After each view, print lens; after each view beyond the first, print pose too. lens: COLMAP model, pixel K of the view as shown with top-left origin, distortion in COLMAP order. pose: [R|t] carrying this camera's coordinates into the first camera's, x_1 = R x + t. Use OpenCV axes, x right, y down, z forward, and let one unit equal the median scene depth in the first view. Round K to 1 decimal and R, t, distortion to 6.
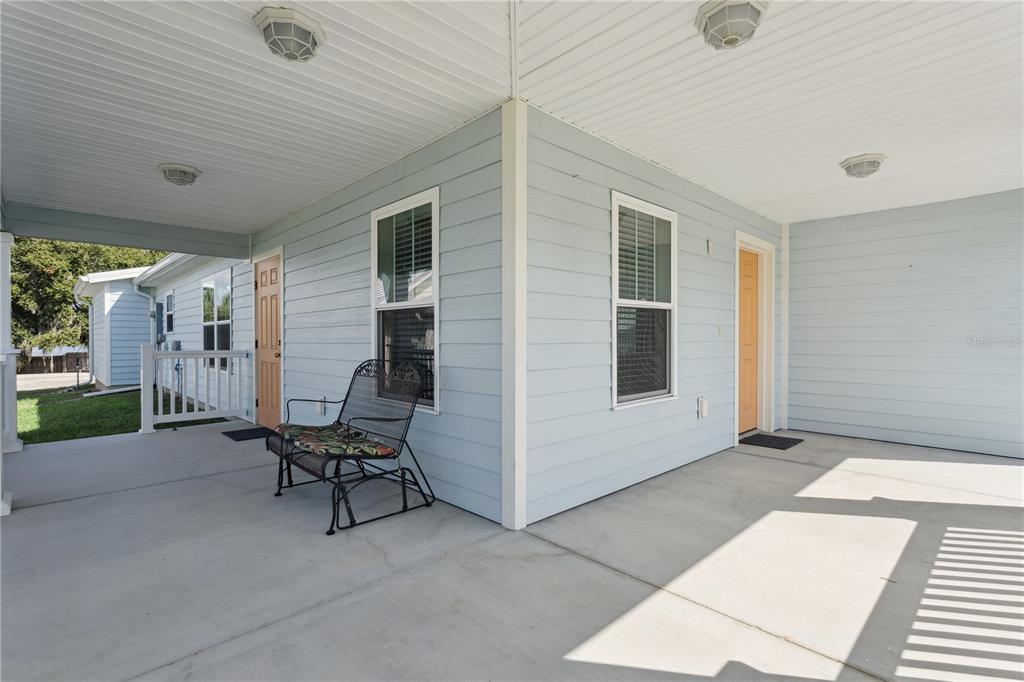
lens RADIAL K [[489.2, 0, 512.8], [0, 489.2, 335.3], [0, 0, 1]] dist [-0.001623, -0.000198]
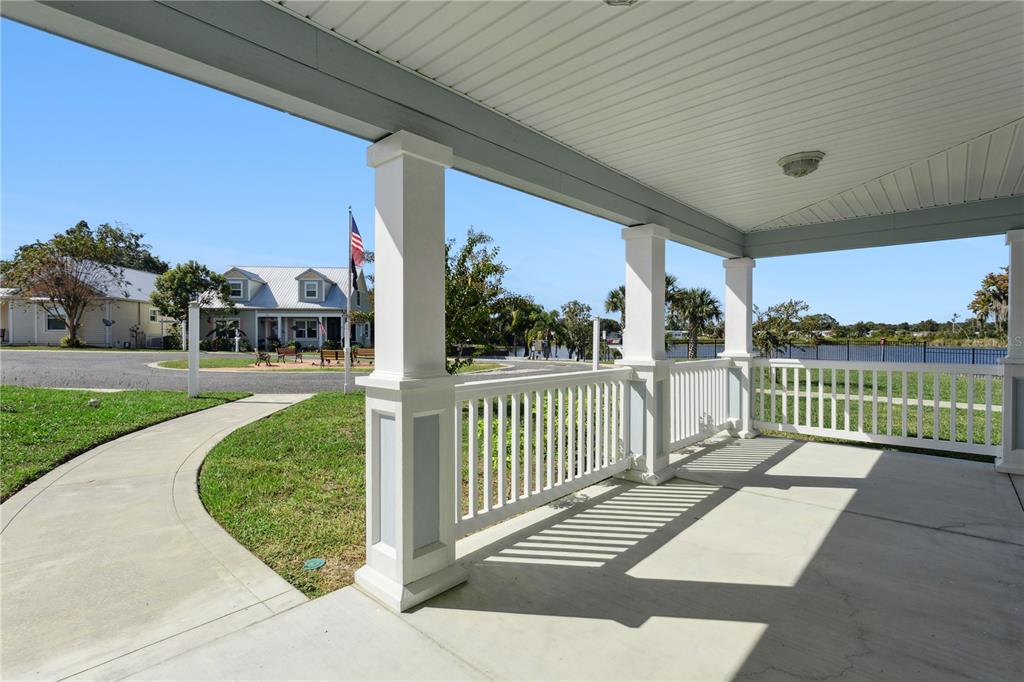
lens RADIAL K [[489.2, 0, 512.8], [0, 489.2, 335.3], [0, 0, 1]] dist [-0.001623, -0.000198]
pose [[-0.998219, -0.008082, -0.059102, 0.287516], [-0.007949, 0.999965, -0.002489, -0.006230], [0.059120, -0.002015, -0.998249, 0.492503]]
